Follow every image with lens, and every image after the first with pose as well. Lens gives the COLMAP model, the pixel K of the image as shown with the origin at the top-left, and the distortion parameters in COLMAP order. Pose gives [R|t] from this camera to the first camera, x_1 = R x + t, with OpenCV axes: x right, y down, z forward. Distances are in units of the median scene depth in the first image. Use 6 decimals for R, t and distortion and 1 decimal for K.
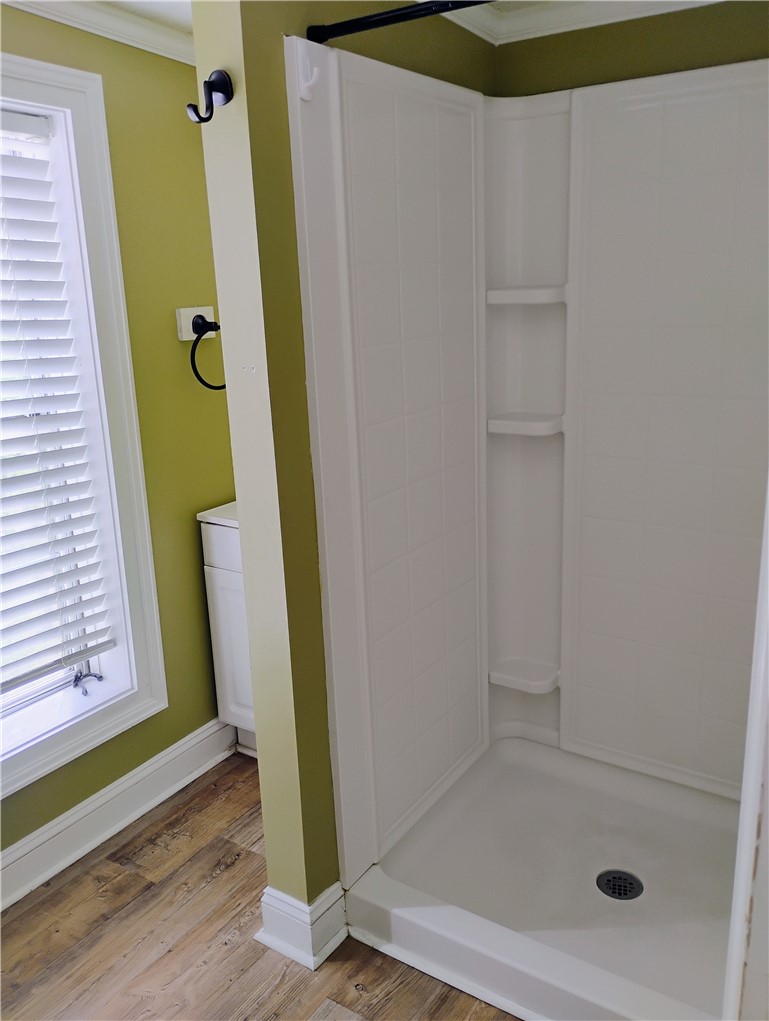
lens RADIAL K [[843.9, 0, 383.3], [0, 843.9, 512.3], [0, 0, 1]] dist [0.066609, -0.084660]
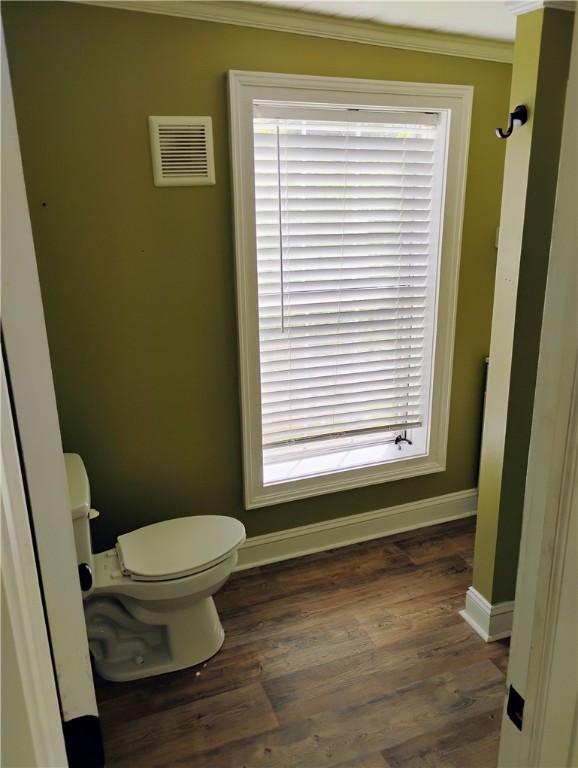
lens RADIAL K [[634.8, 0, 293.2], [0, 634.8, 382.7], [0, 0, 1]] dist [0.066609, -0.084660]
pose [[0.814546, 0.200701, -0.544274, 0.158720], [-0.164434, 0.979643, 0.115156, -0.033701], [0.556307, -0.004302, 0.830966, -0.203716]]
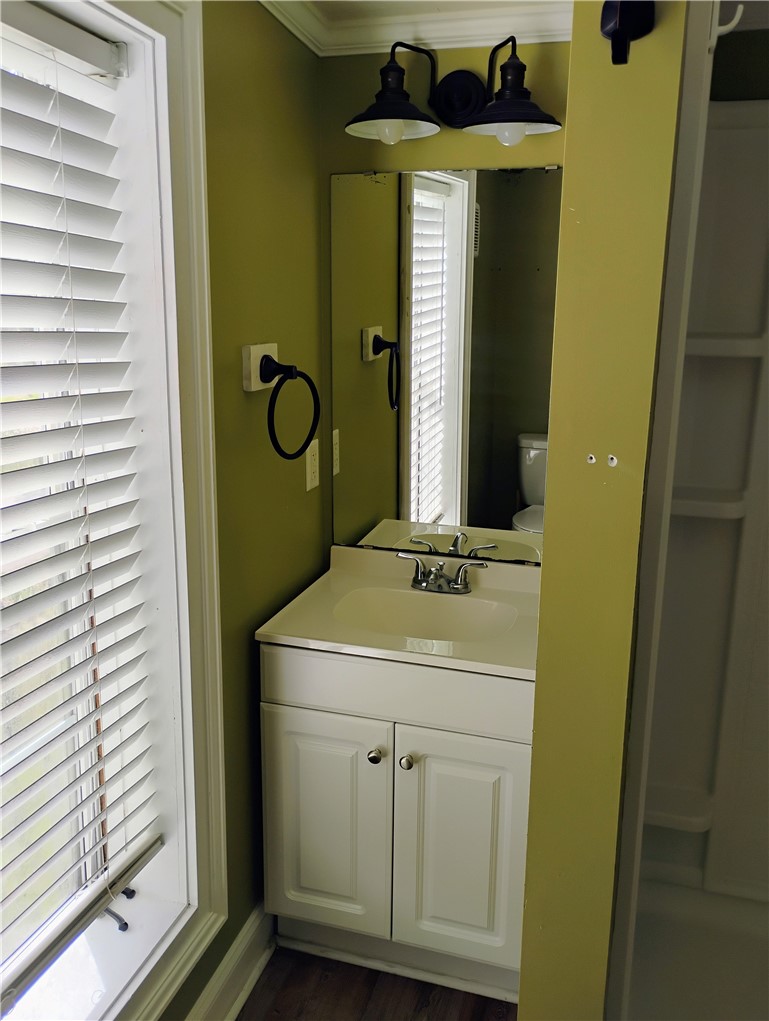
lens RADIAL K [[843.9, 0, 387.2], [0, 843.9, 509.7], [0, 0, 1]] dist [0.066609, -0.084660]
pose [[0.955978, -0.023825, 0.292470, -0.359487], [0.034423, 0.998922, -0.031144, -0.083678], [-0.291413, 0.039841, 0.955767, 0.319399]]
